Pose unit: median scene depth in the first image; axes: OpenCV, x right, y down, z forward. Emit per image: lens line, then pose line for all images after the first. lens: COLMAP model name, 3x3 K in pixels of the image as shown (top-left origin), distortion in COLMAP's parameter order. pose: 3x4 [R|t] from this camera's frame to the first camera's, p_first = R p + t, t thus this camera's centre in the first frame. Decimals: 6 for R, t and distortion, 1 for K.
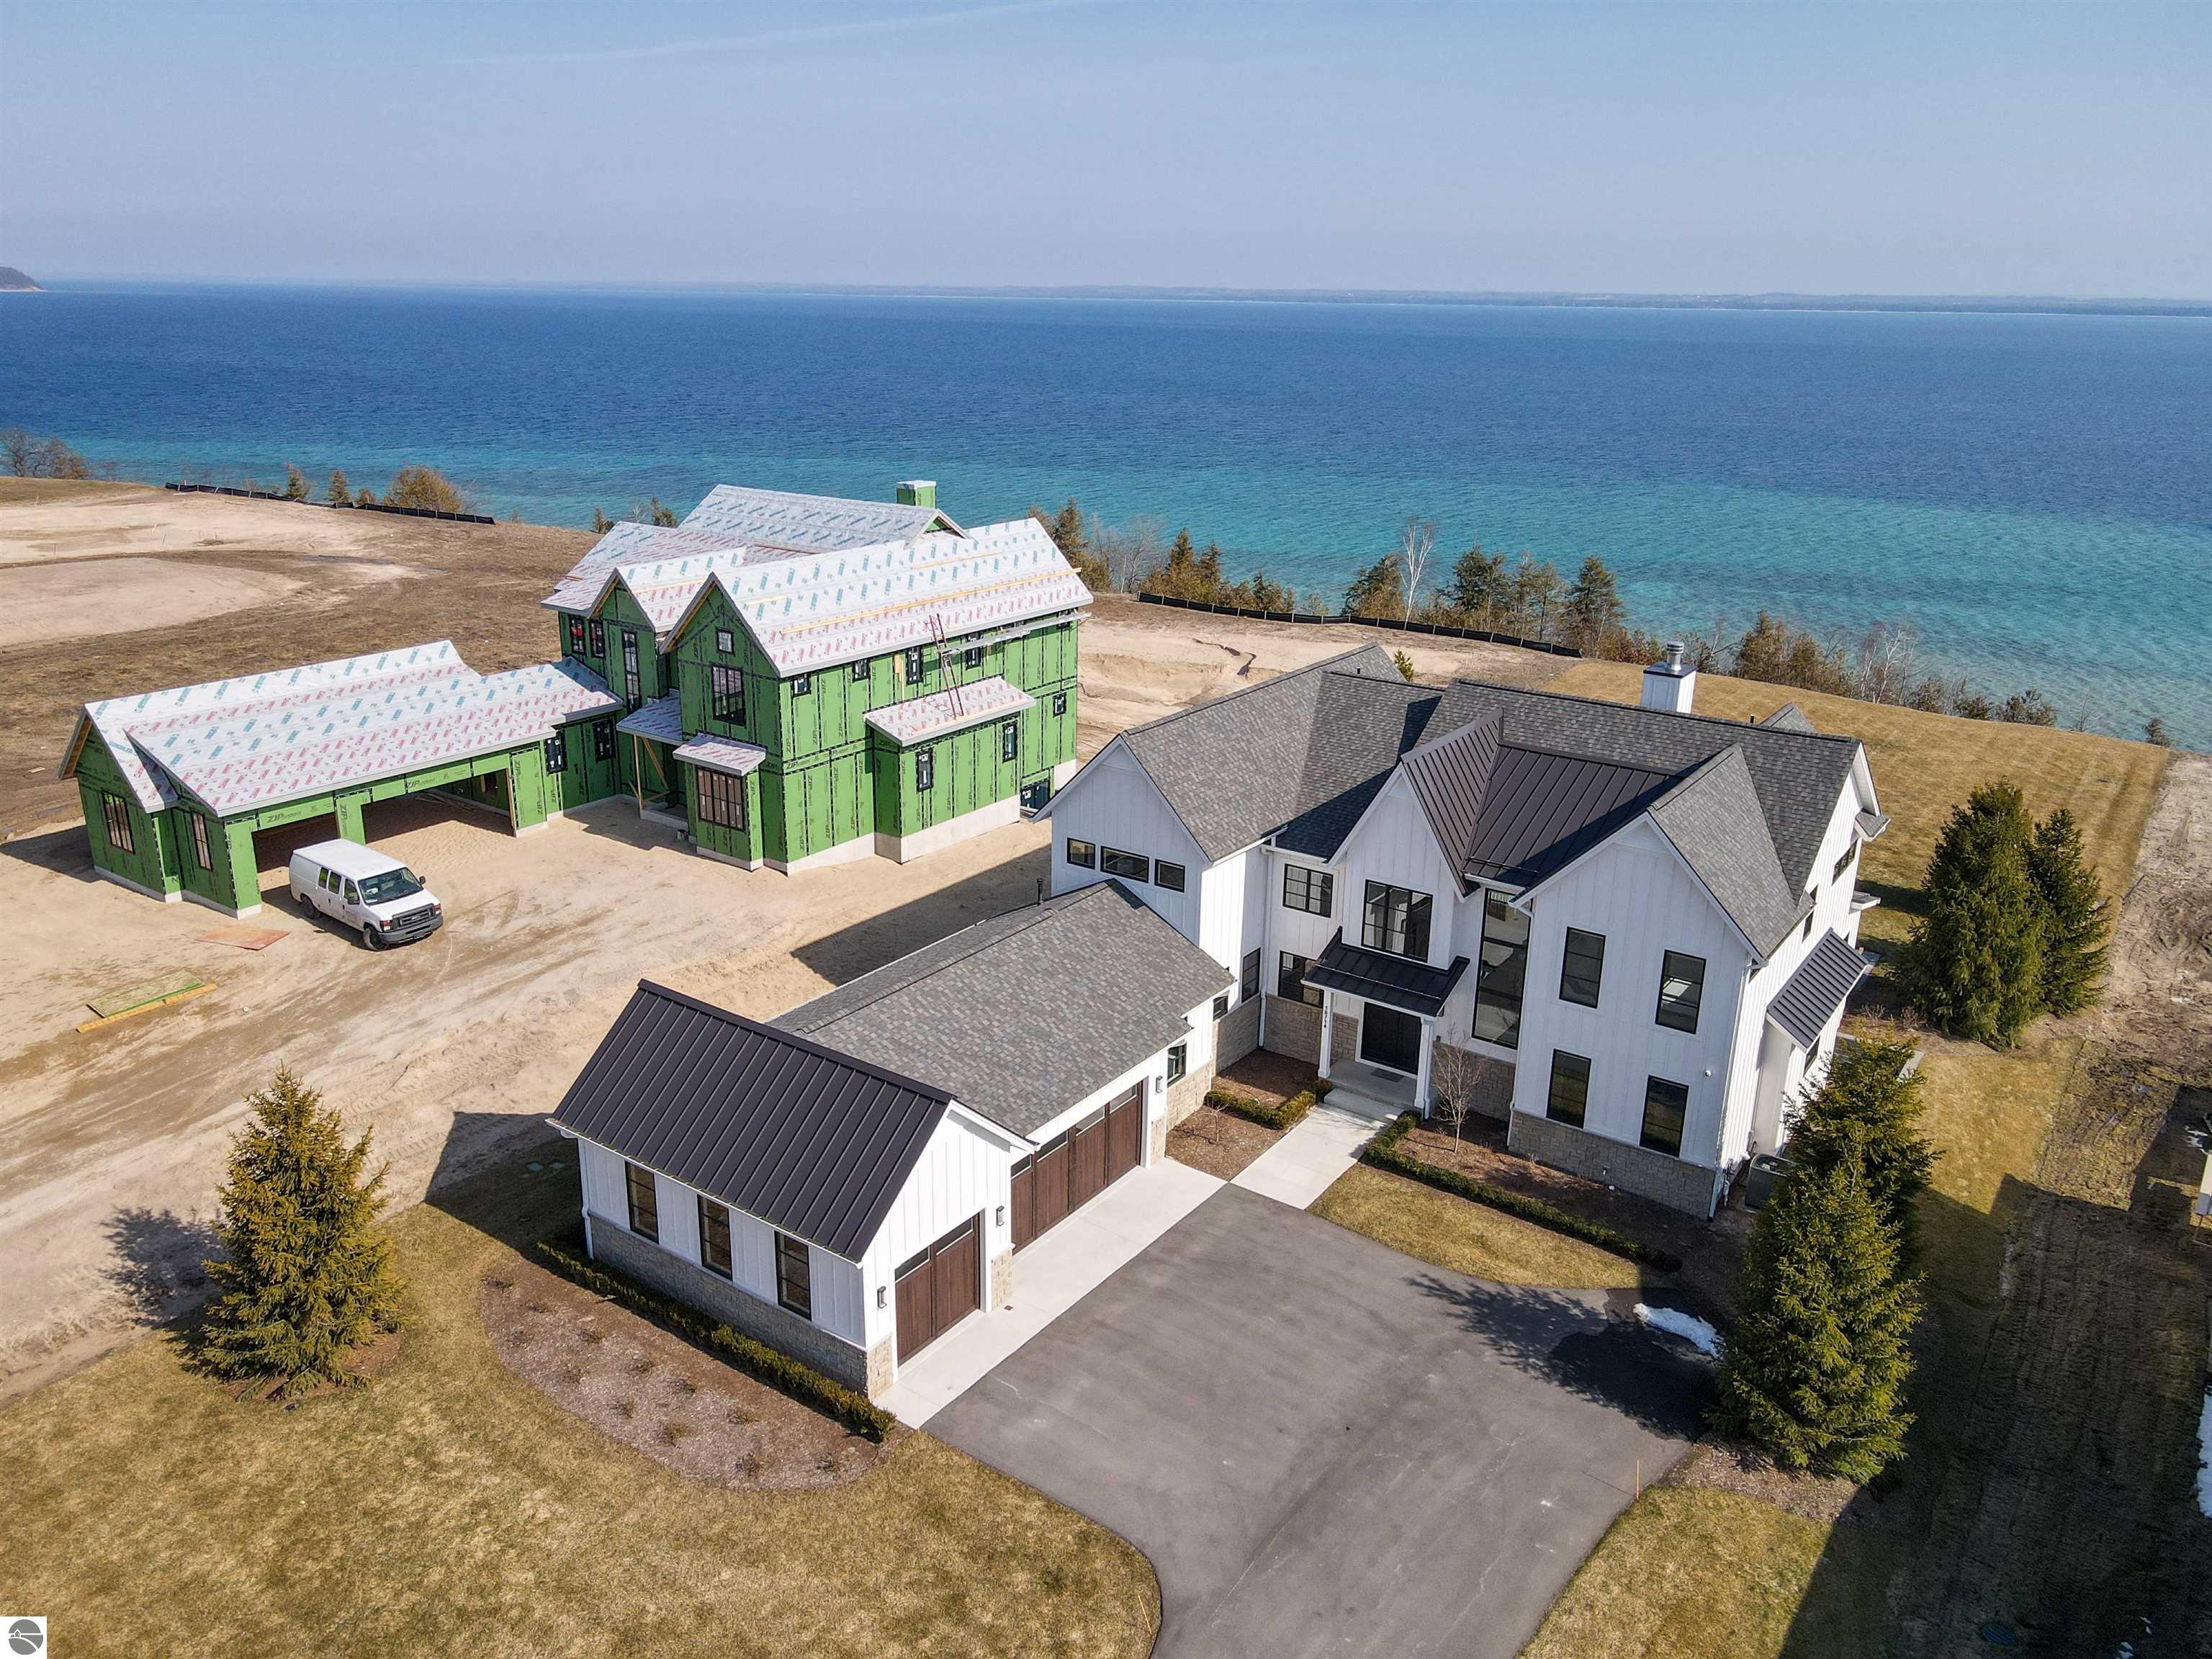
lens RADIAL K [[1629.4, 0, 1103.1], [0, 1629.4, 822.9], [0, 0, 1]] dist [0.003355, 0.044911]
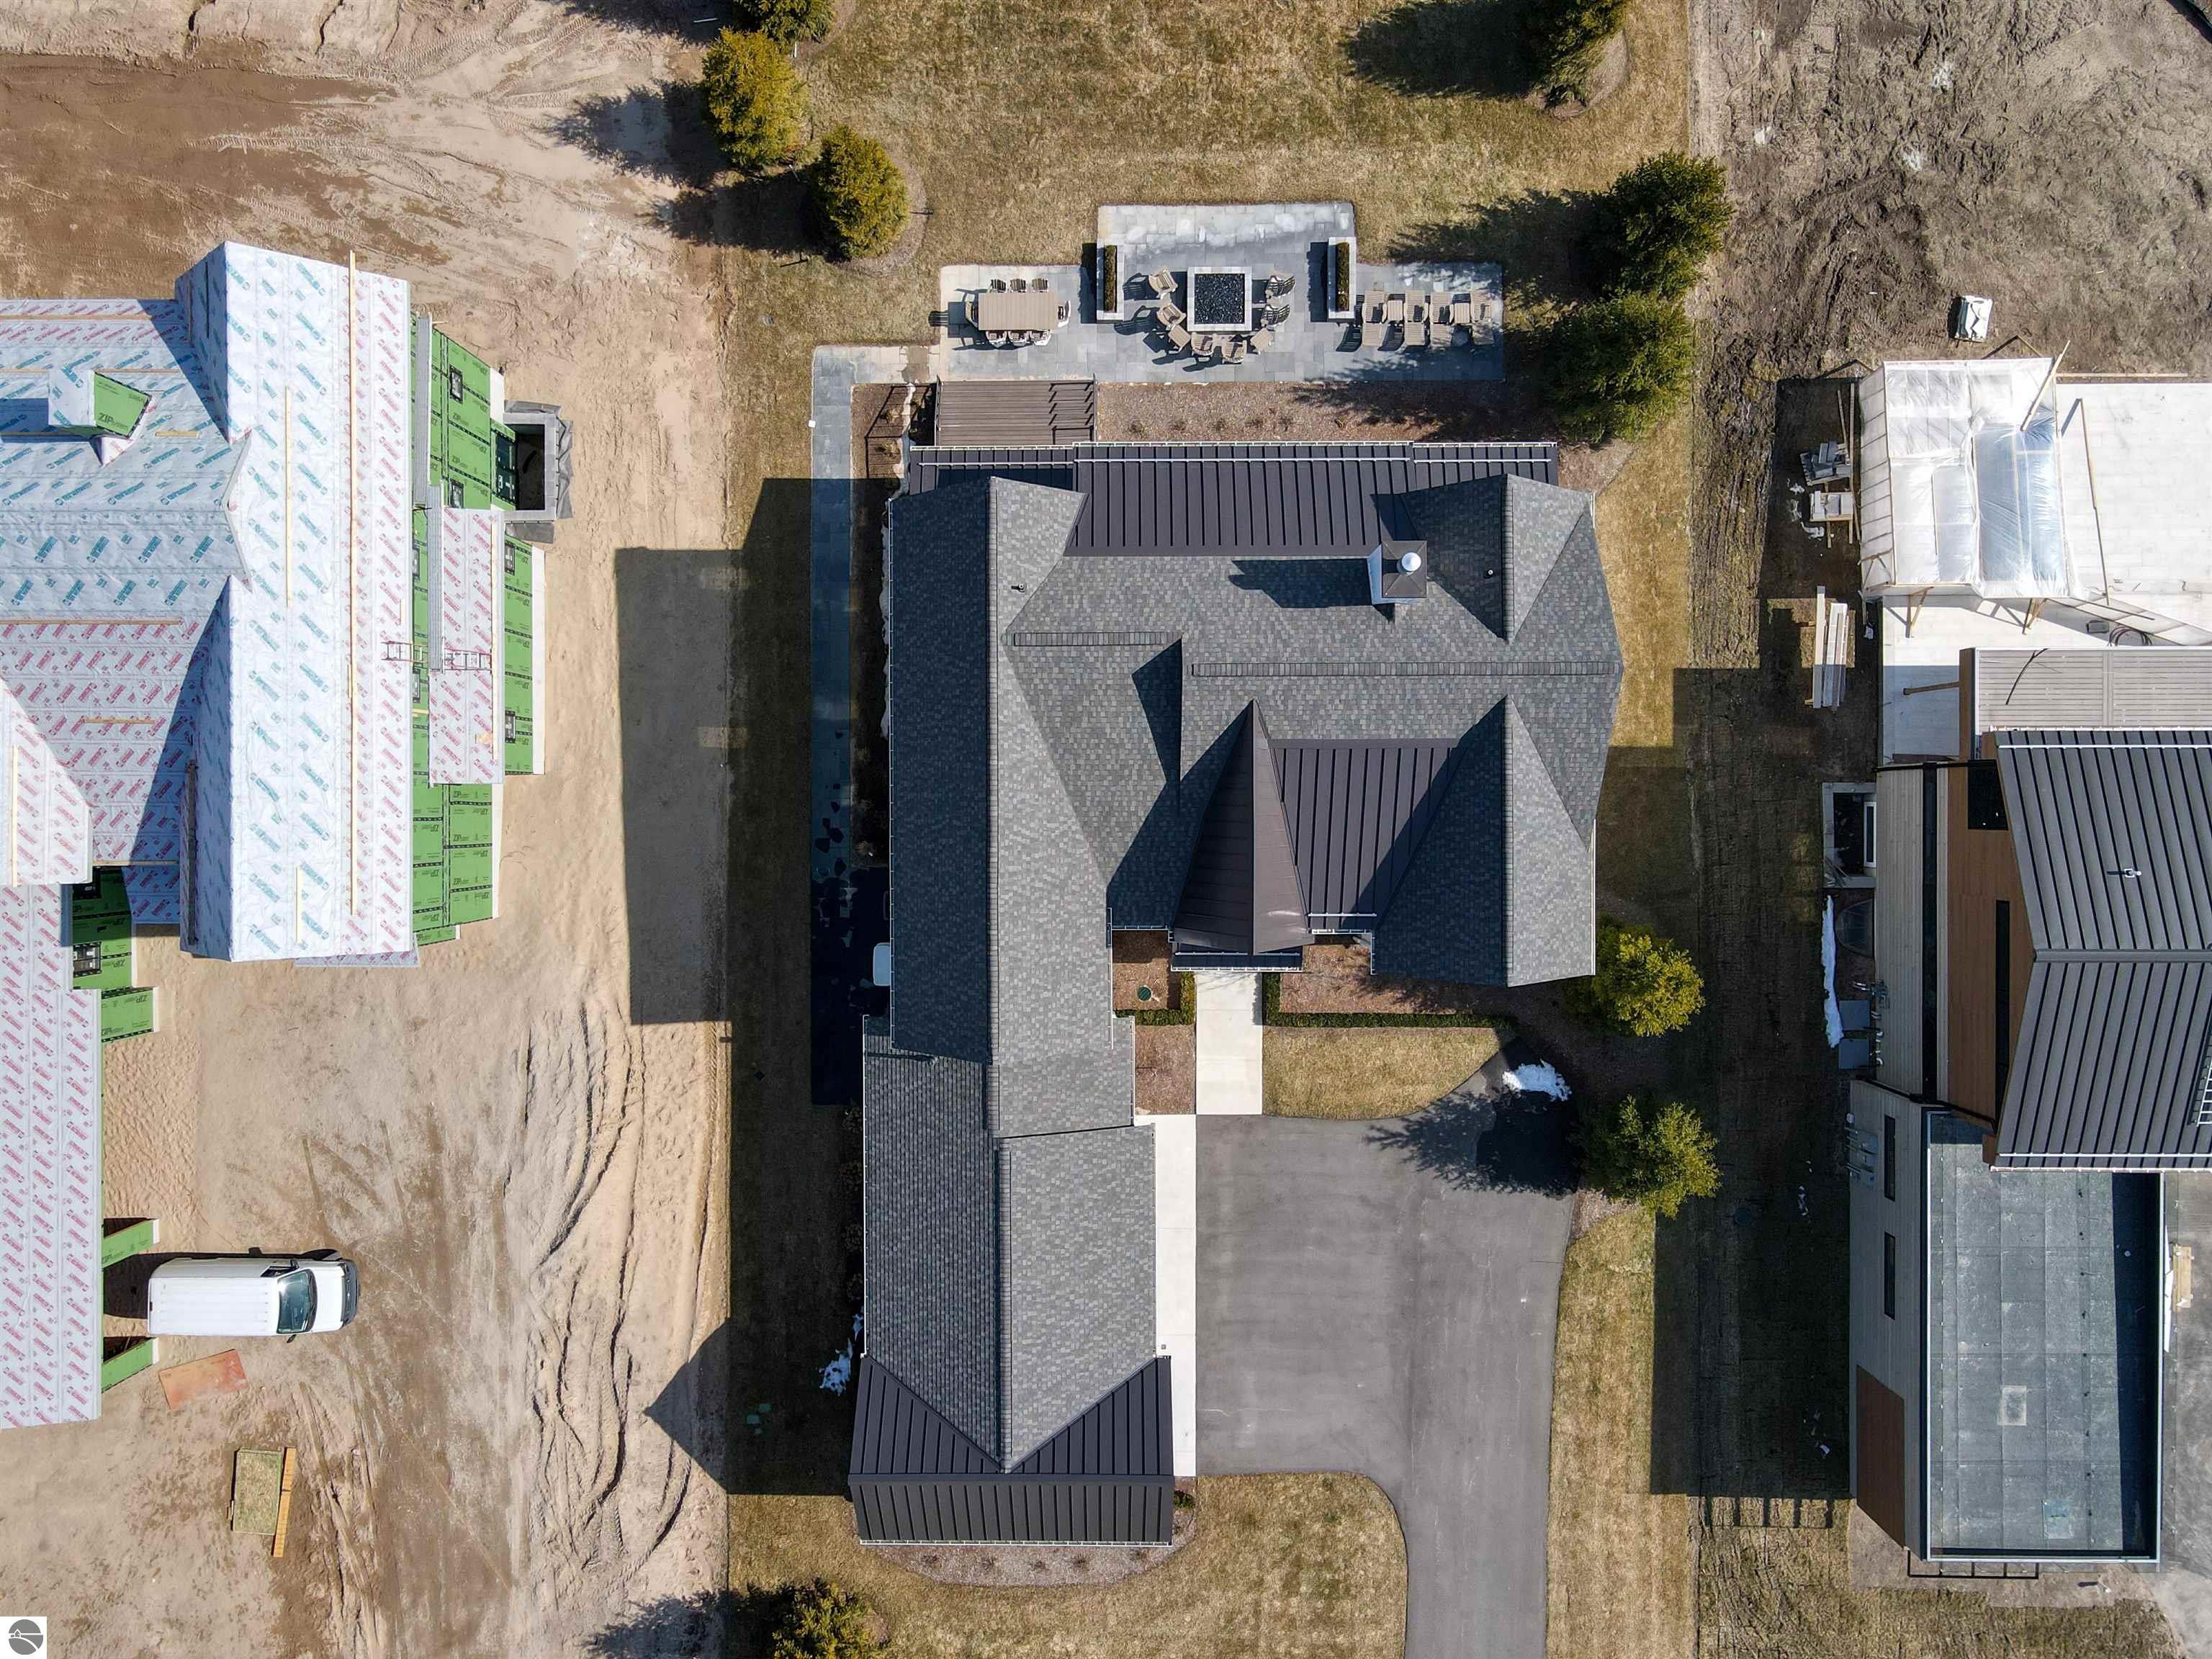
lens RADIAL K [[1629.4, 0, 1103.1], [0, 1629.4, 822.9], [0, 0, 1]] dist [0.003355, 0.044911]
pose [[0.815264, -0.578249, -0.031190, 0.177894], [0.205178, 0.238071, 0.949328, -1.001850], [-0.541523, -0.780352, 0.312735, 0.765518]]
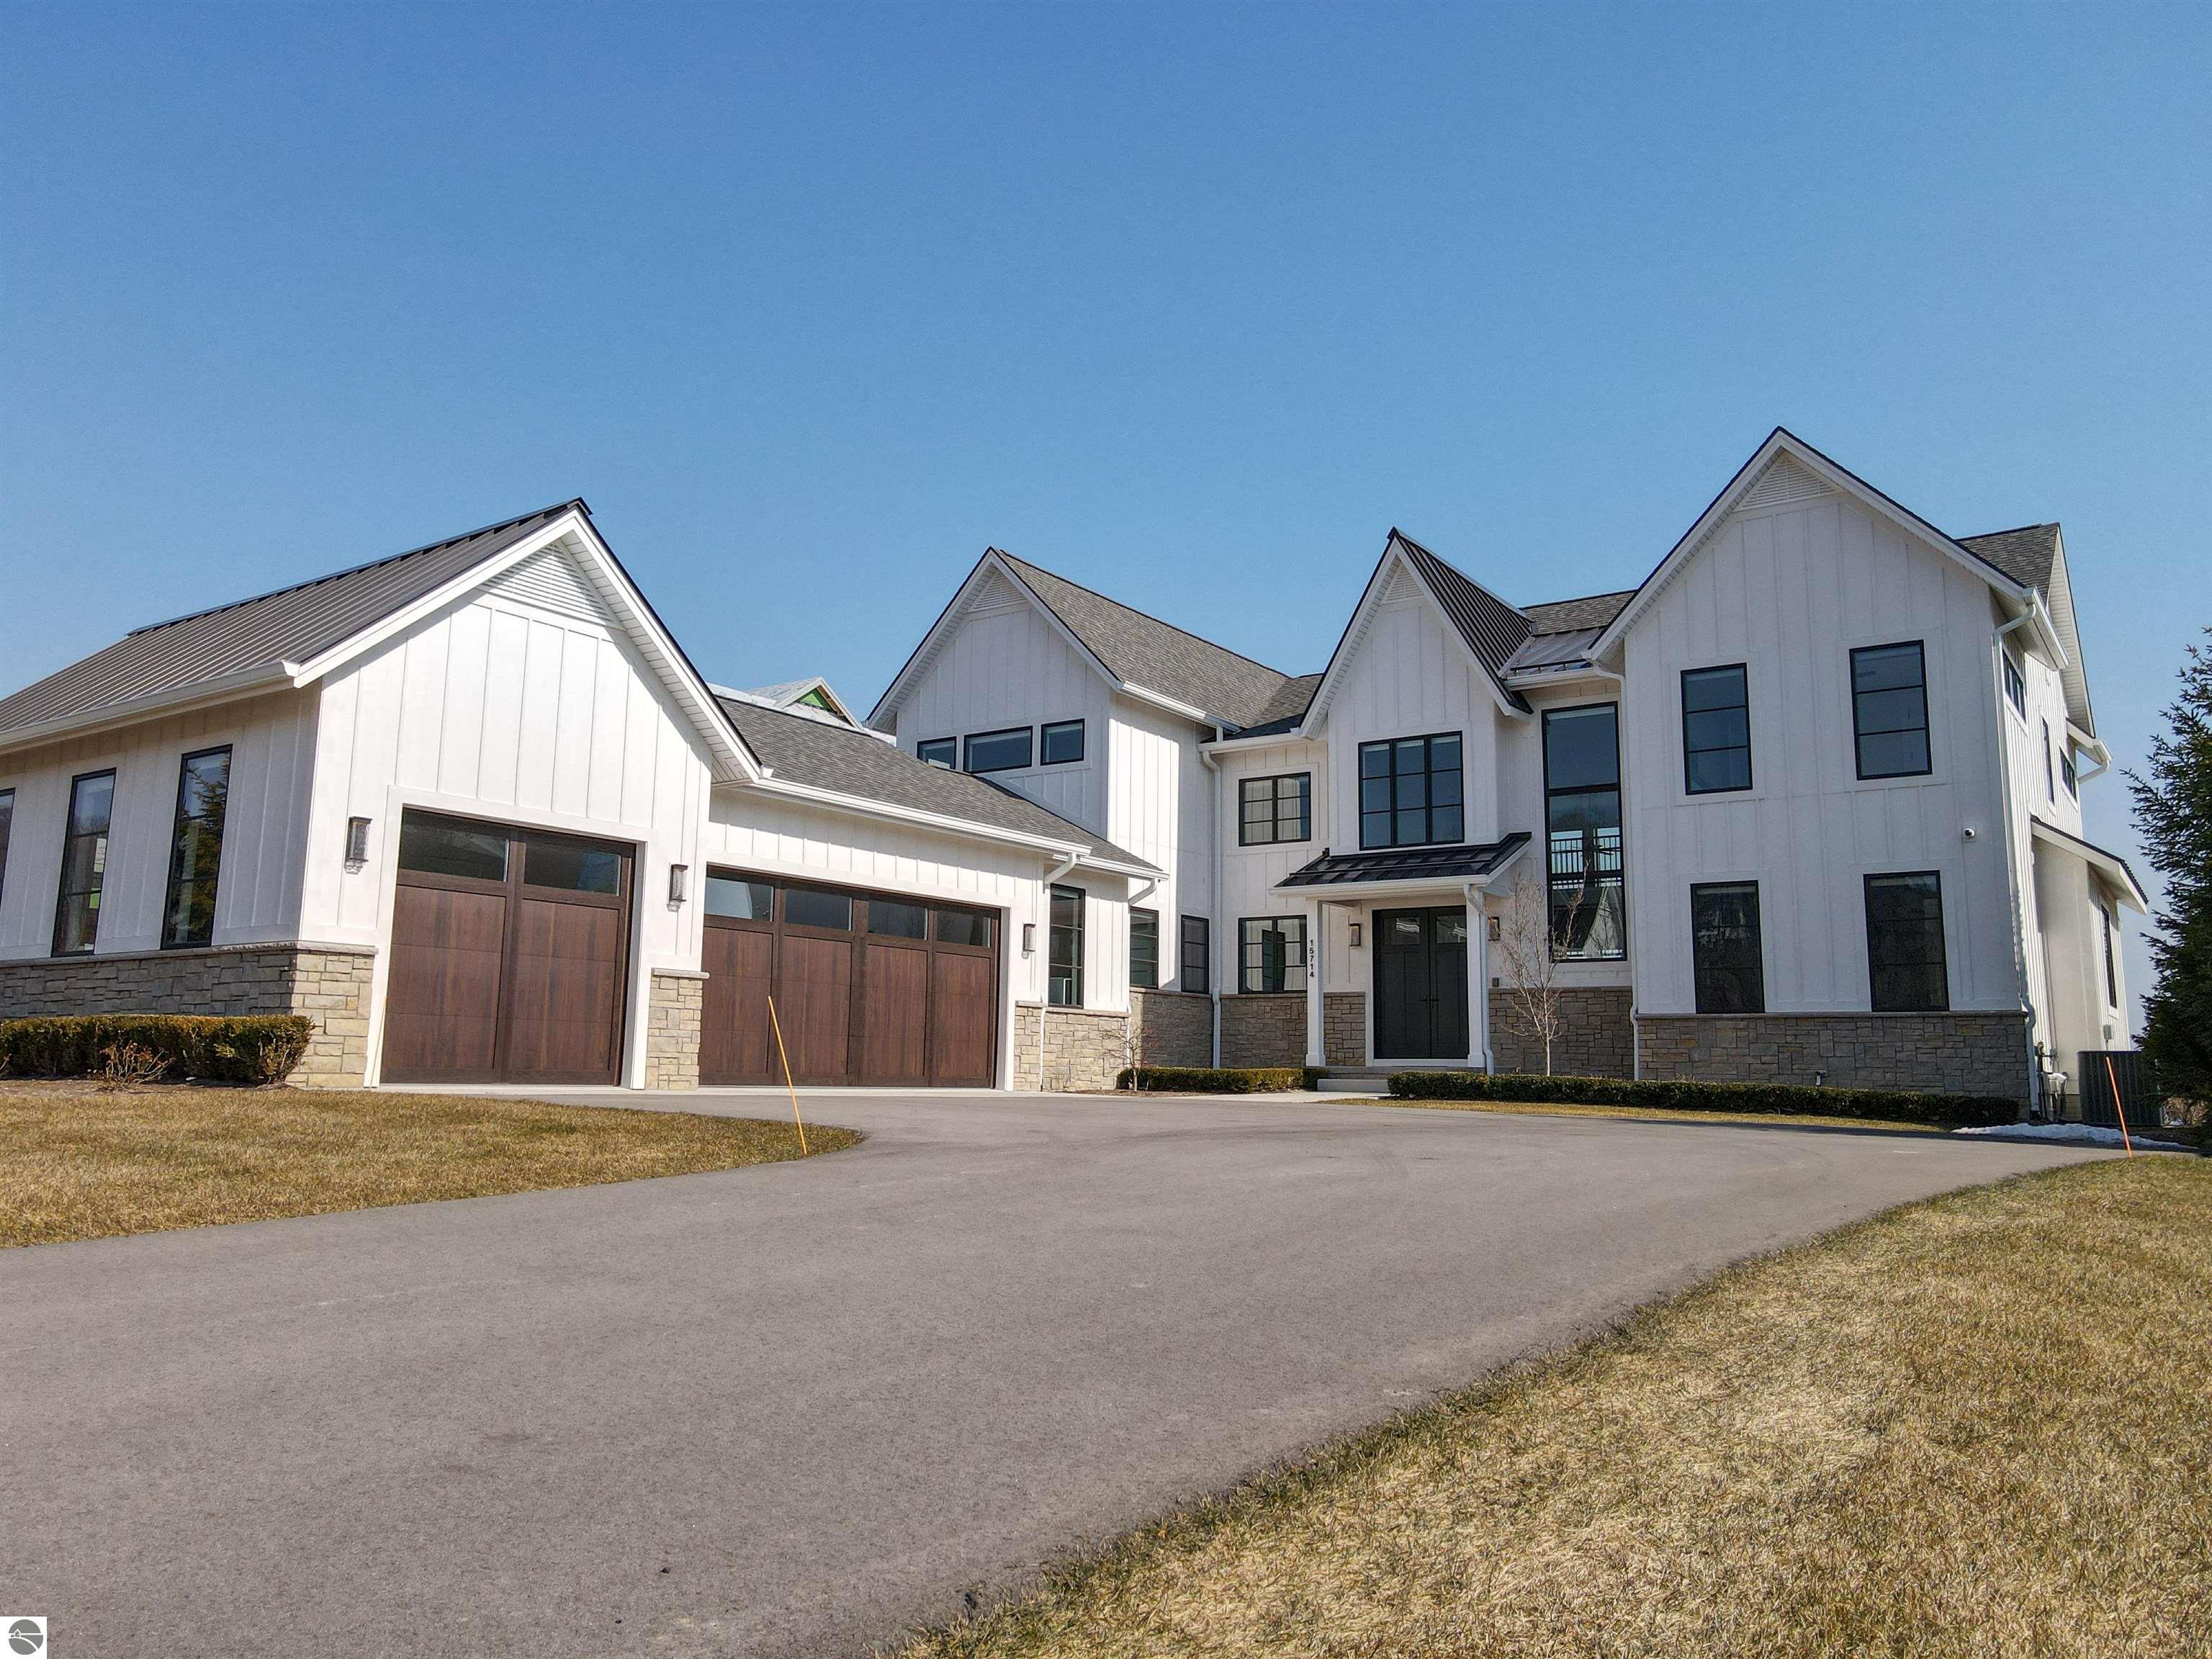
lens RADIAL K [[1629.4, 0, 1103.1], [0, 1629.4, 822.9], [0, 0, 1]] dist [0.003355, 0.044911]
pose [[0.999970, 0.000434, 0.007767, 0.052735], [0.003219, 0.885921, -0.463826, 0.371129], [-0.007082, 0.463837, 0.885892, 0.432613]]
